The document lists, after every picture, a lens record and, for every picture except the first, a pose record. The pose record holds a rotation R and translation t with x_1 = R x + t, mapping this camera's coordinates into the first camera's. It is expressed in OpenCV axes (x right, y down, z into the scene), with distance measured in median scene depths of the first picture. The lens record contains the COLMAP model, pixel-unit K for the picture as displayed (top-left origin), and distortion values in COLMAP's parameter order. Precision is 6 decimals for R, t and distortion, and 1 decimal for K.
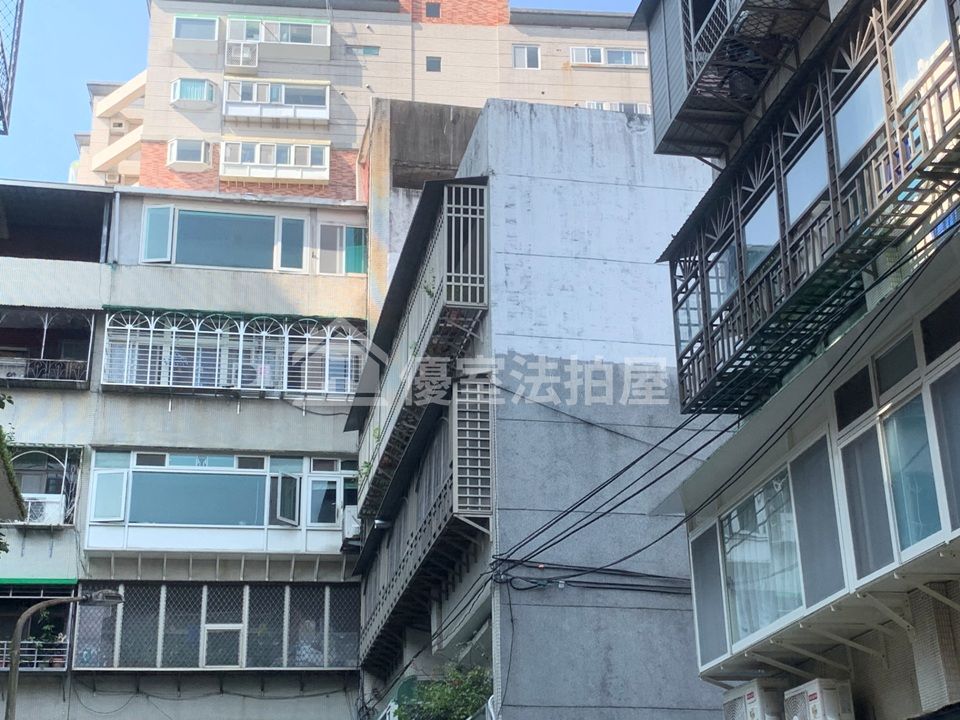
lens RADIAL K [[1444.3, 0, 497.6], [0, 1444.3, 354.7], [0, 0, 1]] dist [0.299796, -1.089600]
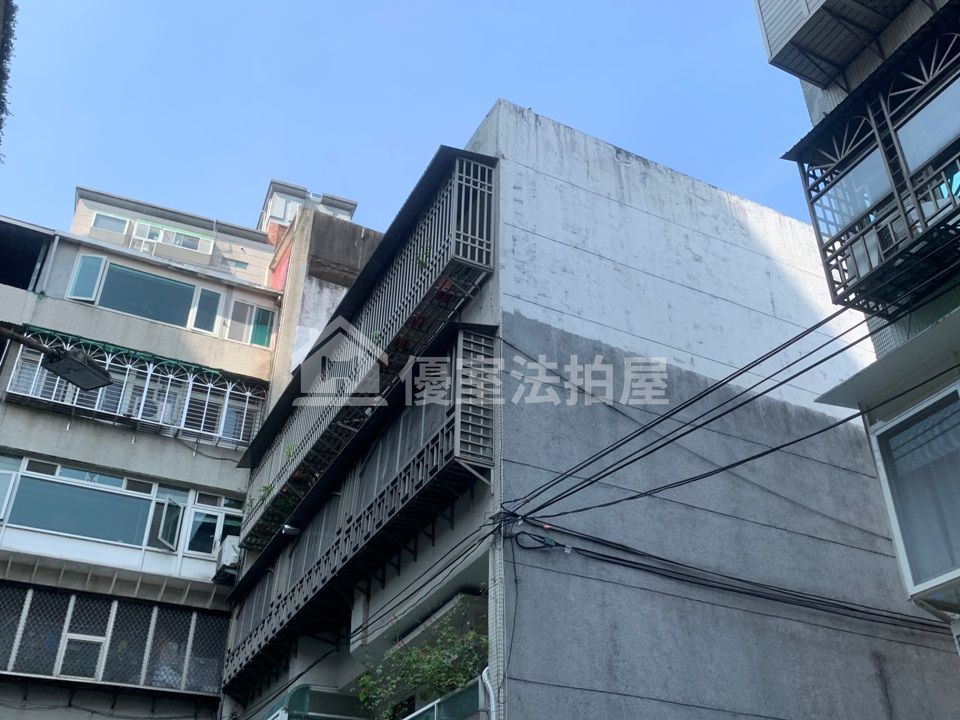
lens RADIAL K [[945.4, 0, 492.6], [0, 945.4, 360.5], [0, 0, 1]] dist [0.128040, -0.296331]
pose [[0.962688, 0.165284, 0.214273, -0.088463], [-0.118053, 0.968993, -0.217062, 0.108638], [-0.243506, 0.183667, 0.952350, 0.266482]]
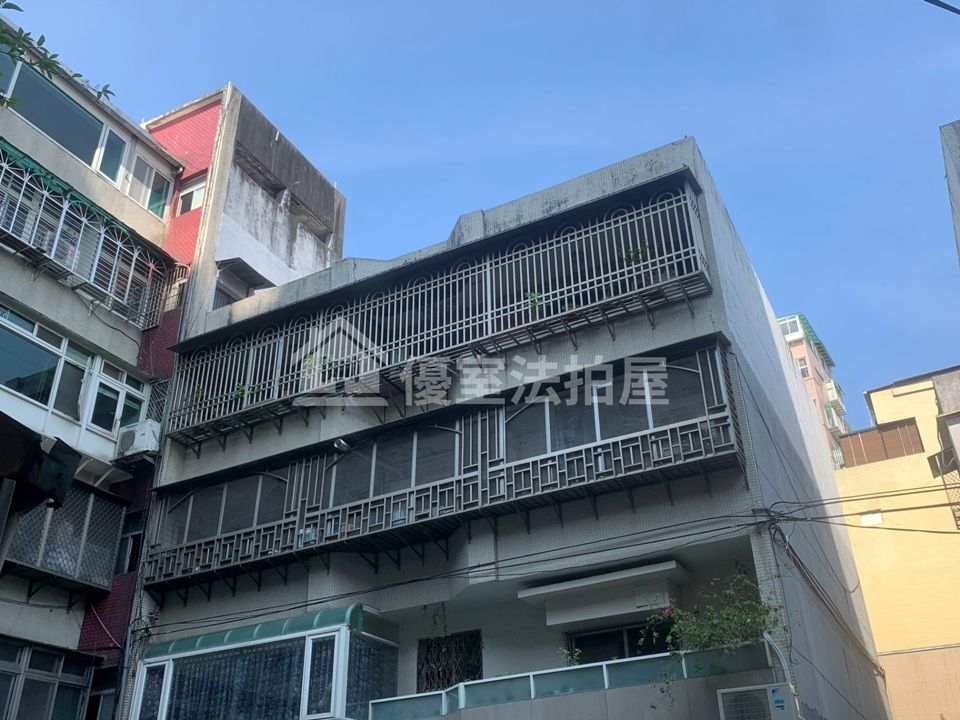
lens RADIAL K [[894.3, 0, 478.1], [0, 894.3, 351.7], [0, 0, 1]] dist [0.142419, -0.360164]
pose [[0.633361, 0.402538, 0.660921, -0.377775], [-0.276915, 0.915401, -0.292164, 0.177256], [-0.722615, 0.002026, 0.691248, 0.429861]]
